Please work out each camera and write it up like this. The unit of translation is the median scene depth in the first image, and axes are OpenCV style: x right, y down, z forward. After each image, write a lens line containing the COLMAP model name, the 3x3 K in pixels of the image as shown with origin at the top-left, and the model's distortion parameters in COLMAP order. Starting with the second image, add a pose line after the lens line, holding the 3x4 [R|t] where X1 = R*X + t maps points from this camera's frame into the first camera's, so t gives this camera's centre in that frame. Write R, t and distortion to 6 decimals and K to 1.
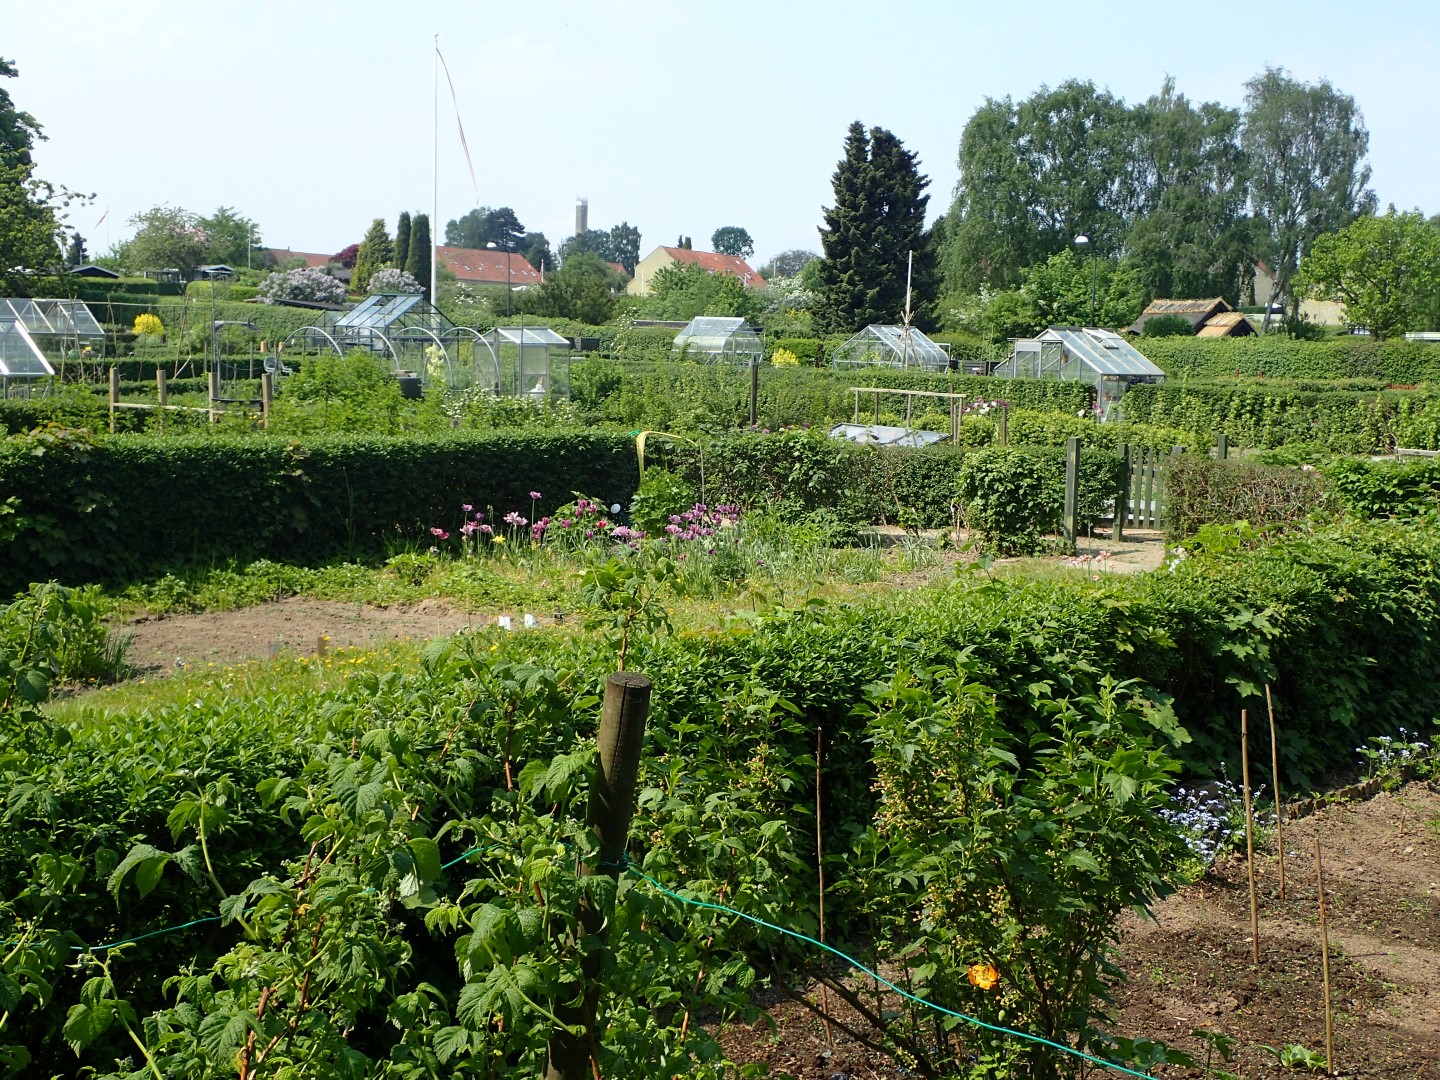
lens RADIAL K [[1708.3, 0, 725.1], [0, 1708.3, 536.2], [0, 0, 1]] dist [0.025273, 0.057484]
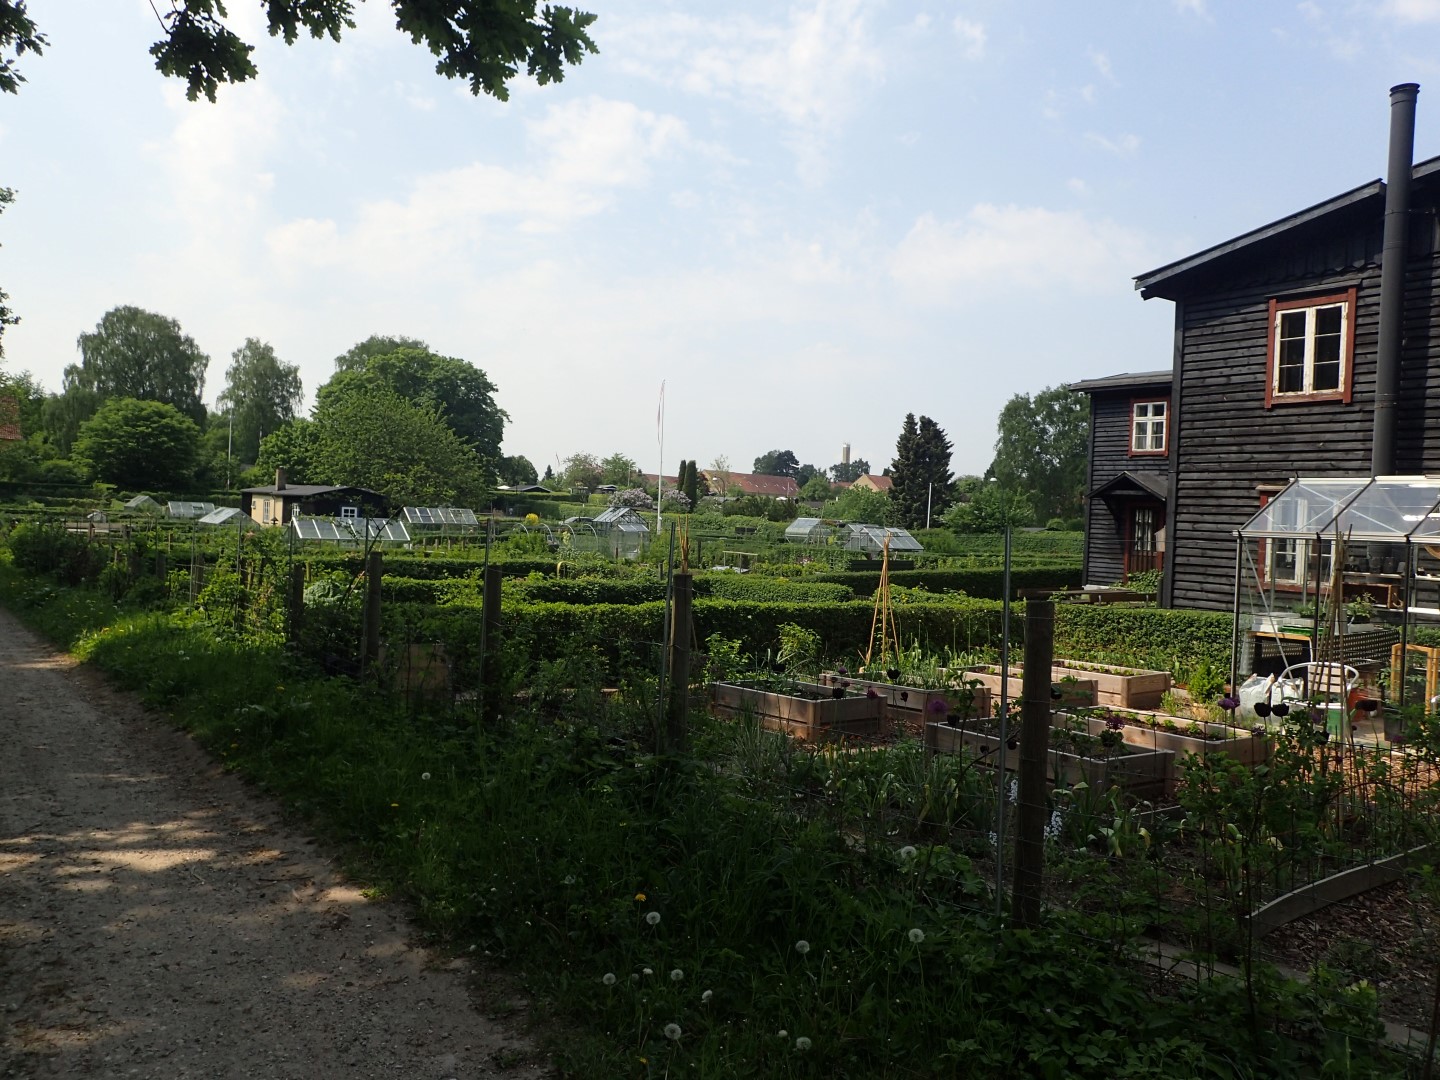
lens RADIAL K [[1100.8, 0, 724.2], [0, 1100.8, 533.5], [0, 0, 1]] dist [0.052002, 0.006967]
pose [[0.976864, 0.014197, -0.213388, 0.389377], [-0.037468, 0.993723, -0.105412, 0.056248], [0.210552, 0.110969, 0.971264, -0.523060]]
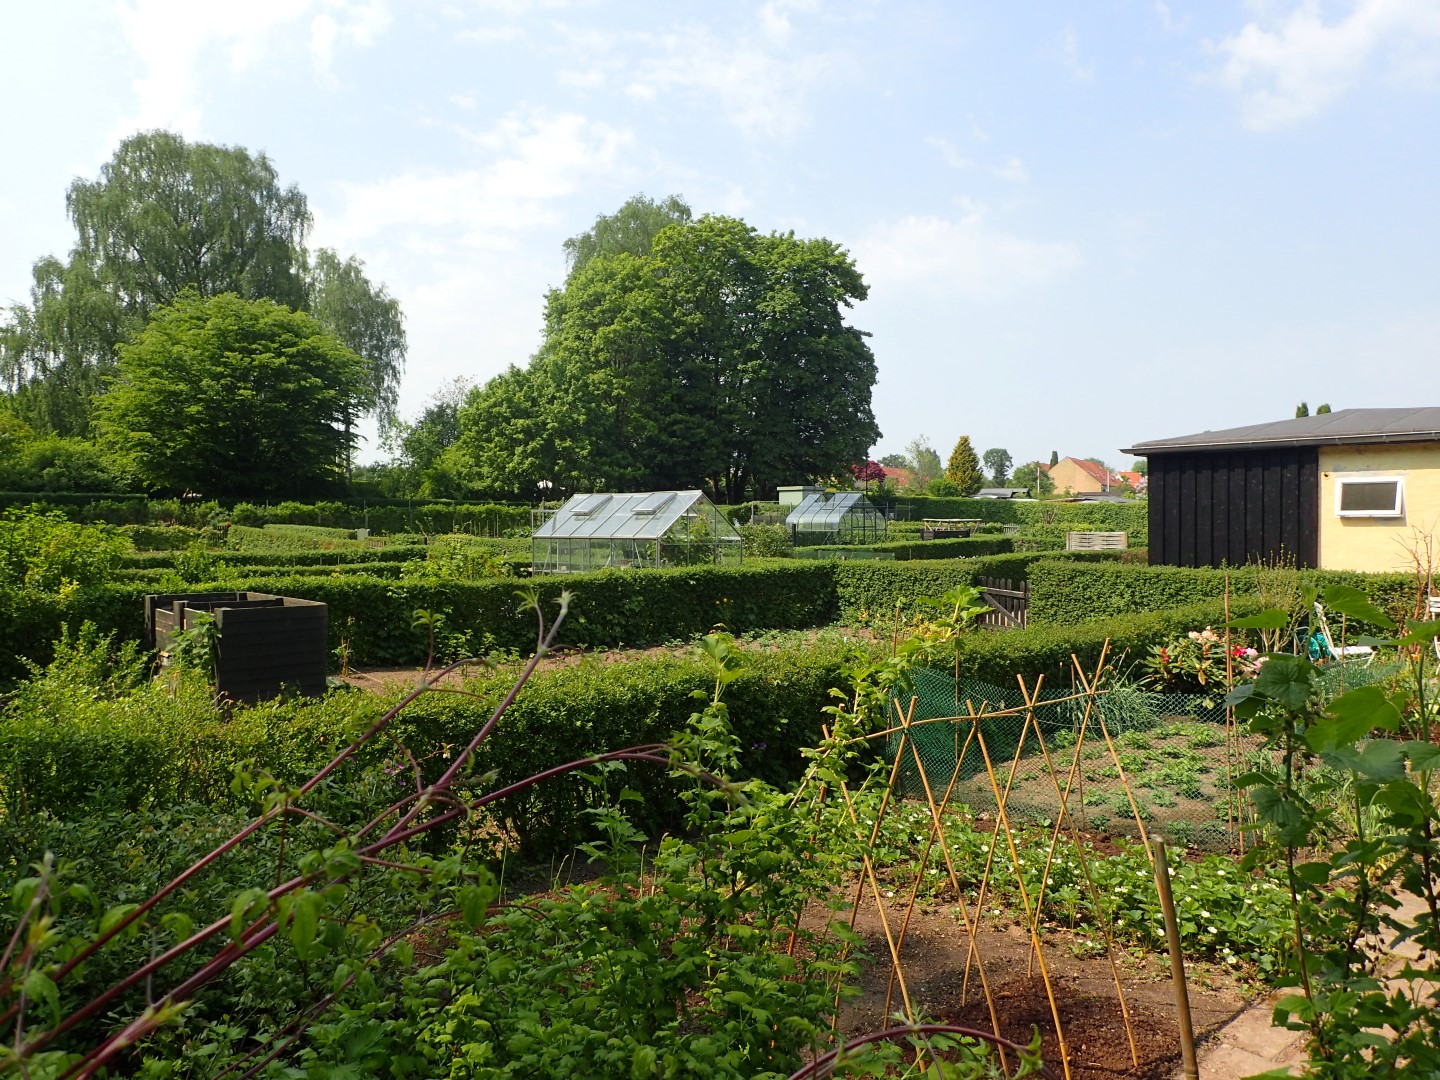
lens RADIAL K [[1065.6, 0, 739.7], [0, 1065.6, 548.5], [0, 0, 1]] dist [0.033217, 0.003433]
pose [[0.993440, -0.021724, -0.112268, -1.507061], [0.011116, 0.995486, -0.094259, -0.191663], [0.113809, 0.092393, 0.989197, 1.268708]]
